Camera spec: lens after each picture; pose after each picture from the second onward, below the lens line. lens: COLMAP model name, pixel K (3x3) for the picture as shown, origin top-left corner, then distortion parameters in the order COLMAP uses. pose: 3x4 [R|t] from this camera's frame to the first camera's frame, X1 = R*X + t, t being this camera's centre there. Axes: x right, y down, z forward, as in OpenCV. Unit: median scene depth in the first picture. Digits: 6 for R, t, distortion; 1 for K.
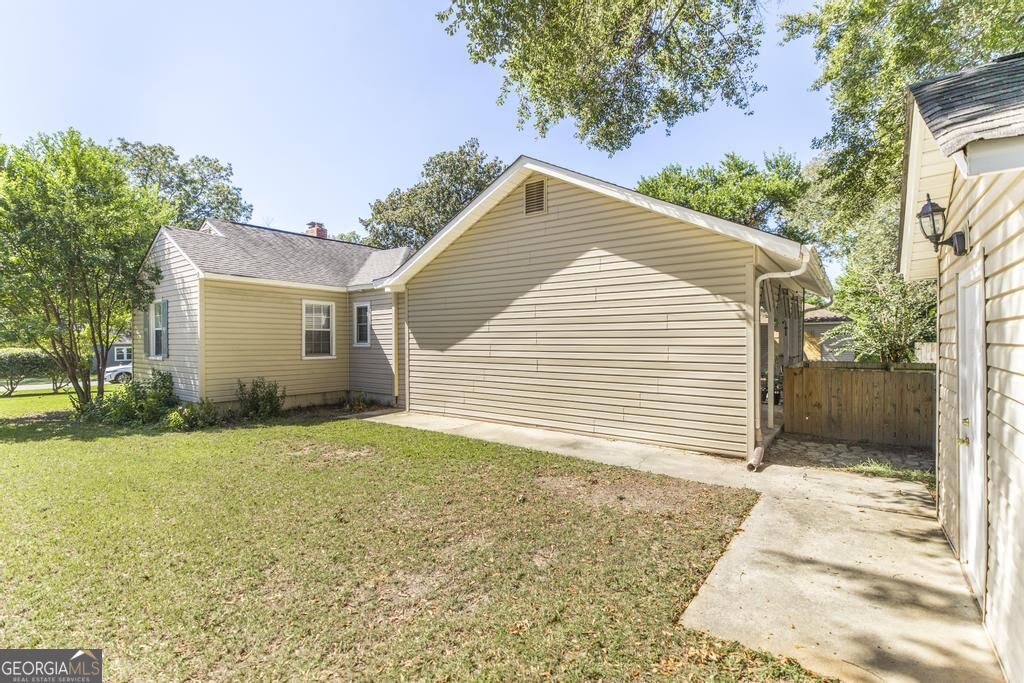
lens RADIAL K [[464.9, 0, 512.0], [0, 464.9, 341.5], [0, 0, 1]] dist [-0.001231, -0.000286]
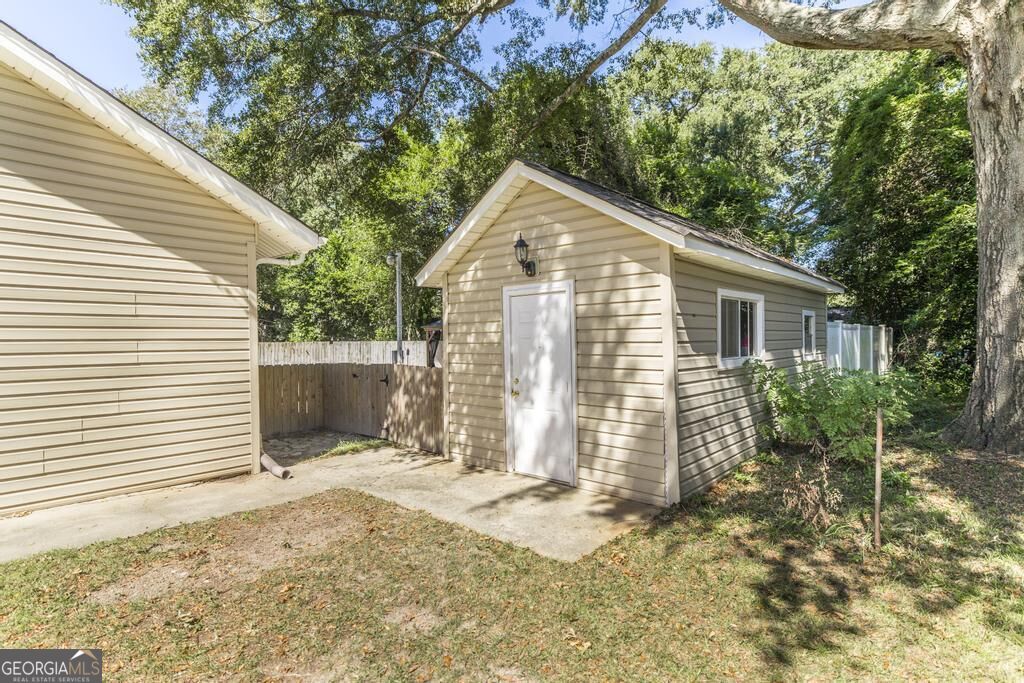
lens RADIAL K [[533.1, 0, 512.0], [0, 533.1, 341.5], [0, 0, 1]] dist [0.012105, 0.000216]
pose [[0.085290, -0.001973, 0.996354, -0.583899], [0.010921, 0.999940, 0.001046, 0.024189], [-0.996296, 0.010792, 0.085306, 0.595837]]
